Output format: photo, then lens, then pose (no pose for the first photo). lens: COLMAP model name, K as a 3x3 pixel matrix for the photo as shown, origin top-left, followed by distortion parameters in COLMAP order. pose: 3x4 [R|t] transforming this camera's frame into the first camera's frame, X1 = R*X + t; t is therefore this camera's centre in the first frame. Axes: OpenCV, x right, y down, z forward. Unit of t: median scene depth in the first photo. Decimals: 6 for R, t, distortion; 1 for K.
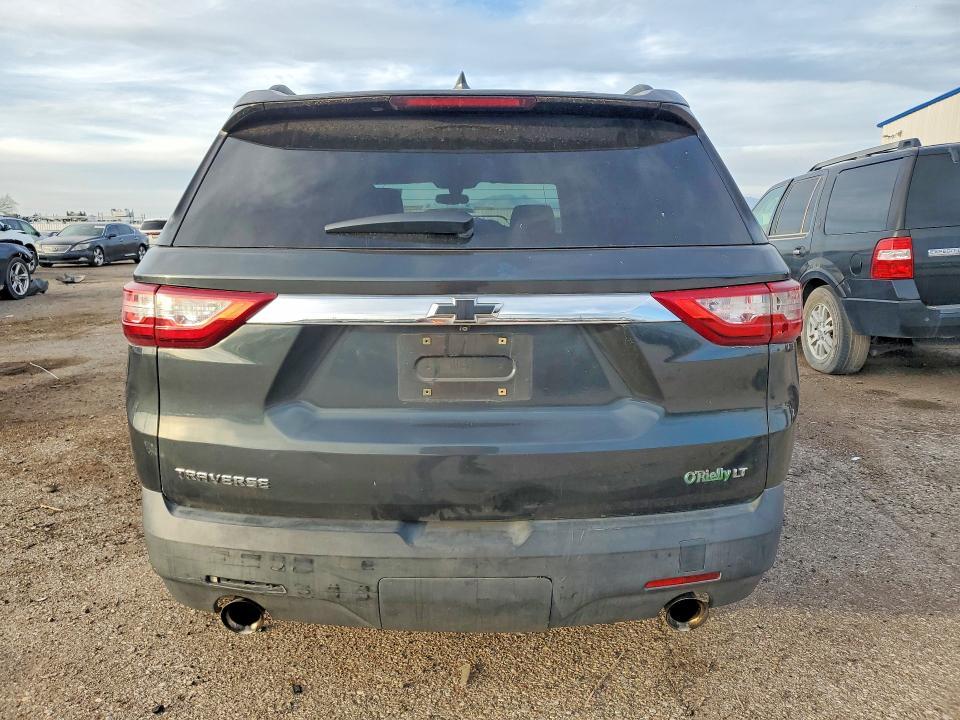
lens RADIAL K [[793.9, 0, 460.3], [0, 793.9, 360.3], [0, 0, 1]] dist [0.028990, 0.002959]
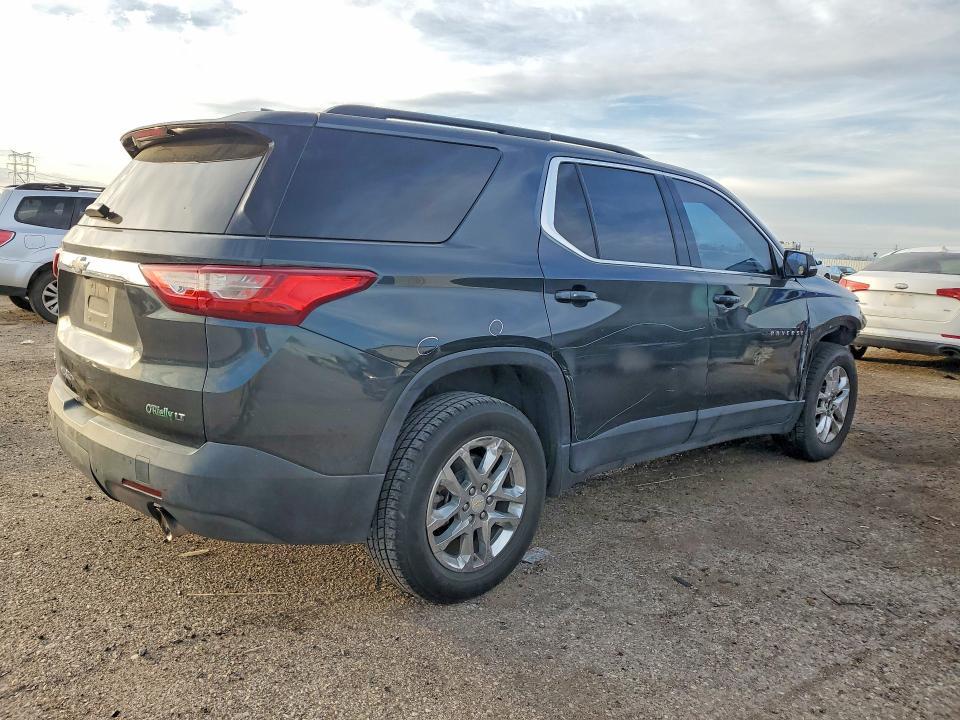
lens RADIAL K [[793.9, 0, 460.3], [0, 793.9, 360.3], [0, 0, 1]] dist [0.028990, 0.002959]
pose [[0.597568, 0.154694, -0.786754, 0.130021], [-0.190034, 0.980580, 0.048467, -0.007122], [0.778973, 0.120548, 0.615361, 0.047854]]
